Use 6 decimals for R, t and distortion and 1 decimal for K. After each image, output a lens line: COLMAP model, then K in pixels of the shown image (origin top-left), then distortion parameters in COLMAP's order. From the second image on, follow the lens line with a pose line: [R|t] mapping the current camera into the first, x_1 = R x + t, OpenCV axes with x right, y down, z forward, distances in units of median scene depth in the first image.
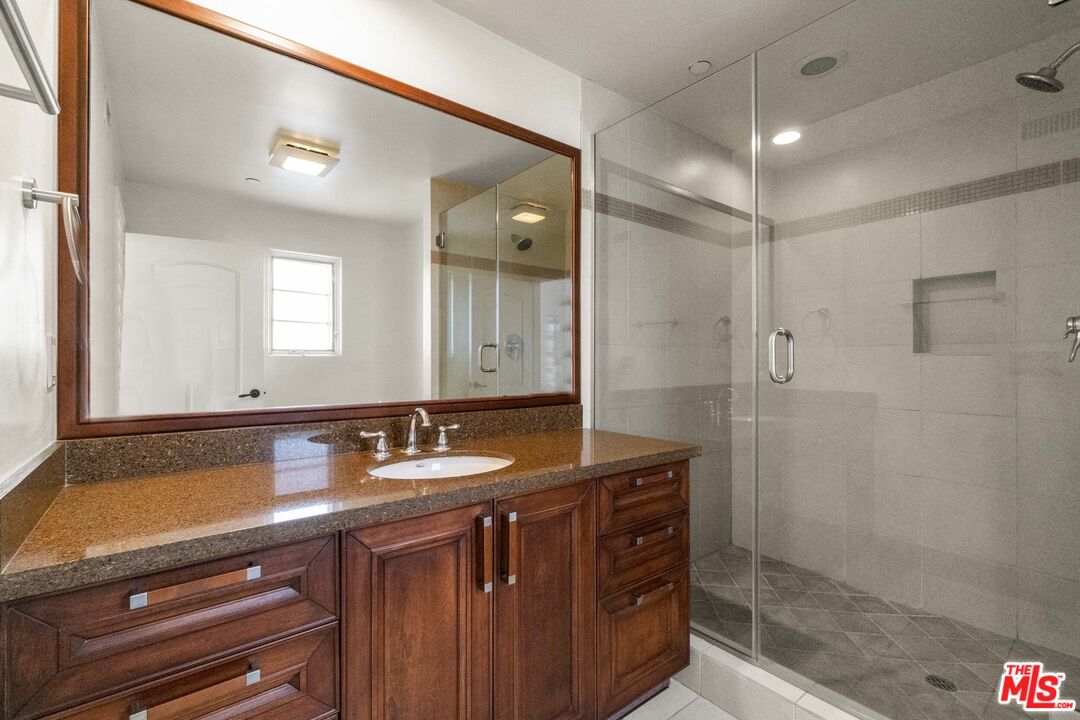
lens RADIAL K [[469.9, 0, 540.0], [0, 469.9, 360.0], [0, 0, 1]] dist [0.001854, -0.000343]
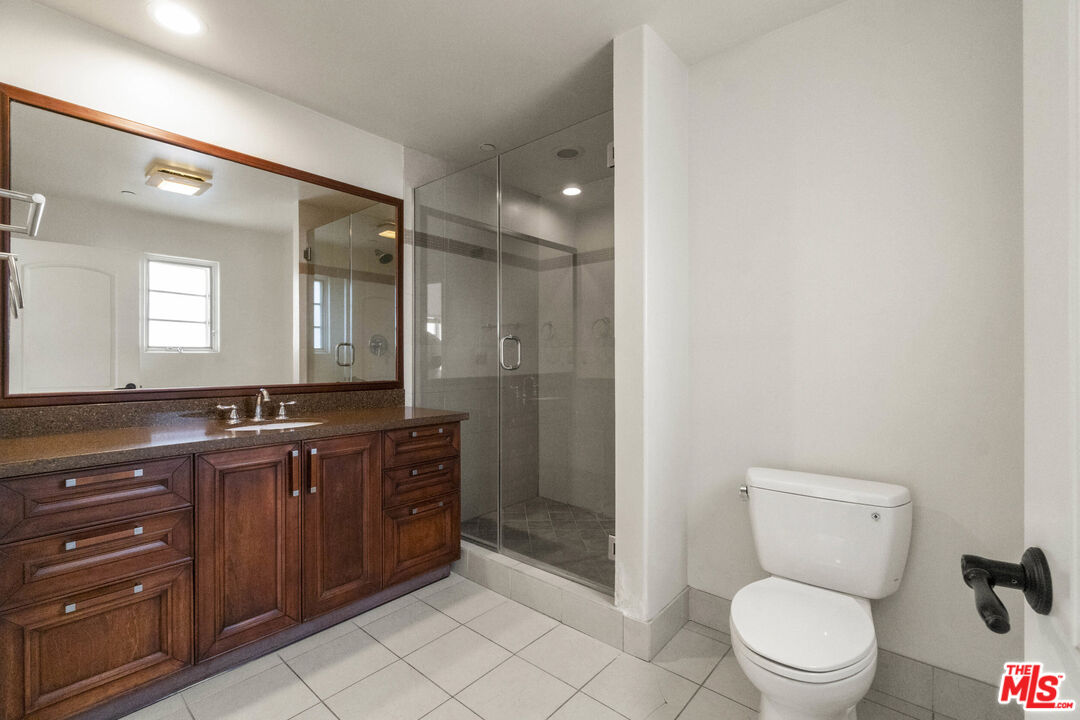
lens RADIAL K [[478.8, 0, 534.3], [0, 478.8, 358.2], [0, 0, 1]] dist [-0.003757, -0.000284]
pose [[0.986695, -0.000844, 0.162577, 0.314380], [0.000537, 0.999998, 0.001934, 0.006136], [-0.162579, -0.001821, 0.986694, -0.559147]]
